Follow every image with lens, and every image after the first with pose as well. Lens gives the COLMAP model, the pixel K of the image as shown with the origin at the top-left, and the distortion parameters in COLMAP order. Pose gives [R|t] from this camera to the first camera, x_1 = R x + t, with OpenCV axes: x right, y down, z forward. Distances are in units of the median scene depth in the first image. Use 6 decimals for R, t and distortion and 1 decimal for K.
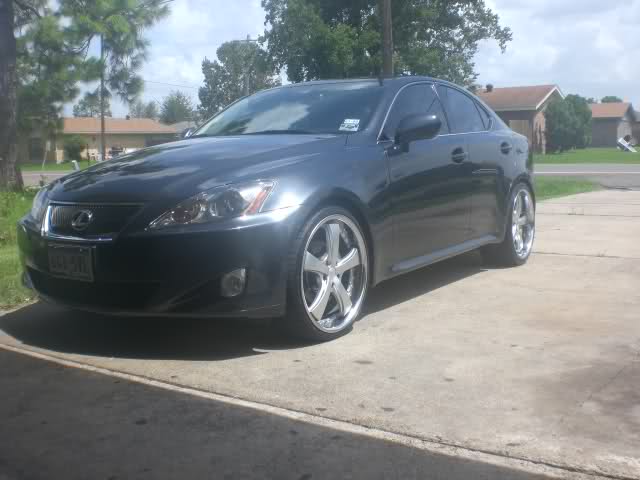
lens RADIAL K [[733.8, 0, 320.0], [0, 733.8, 240.0], [0, 0, 1]] dist [-0.105172, -0.024954]
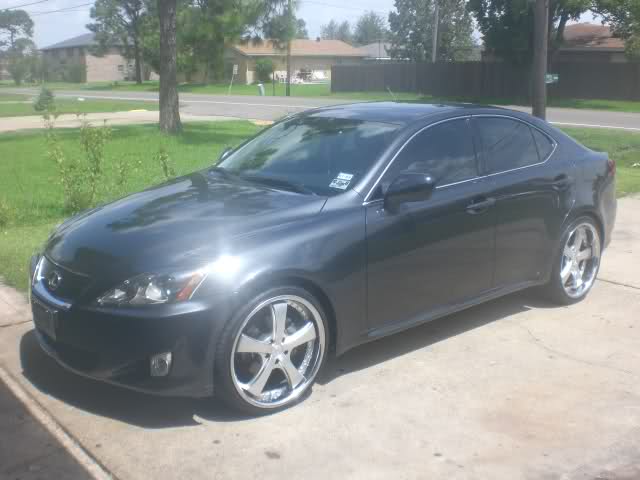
lens RADIAL K [[733.8, 0, 320.0], [0, 733.8, 240.0], [0, 0, 1]] dist [-0.105172, -0.024954]
pose [[0.962929, 0.084683, -0.256117, 0.291238], [-0.055141, 0.991191, 0.120414, -0.210841], [0.264058, -0.101827, 0.959117, 0.052108]]
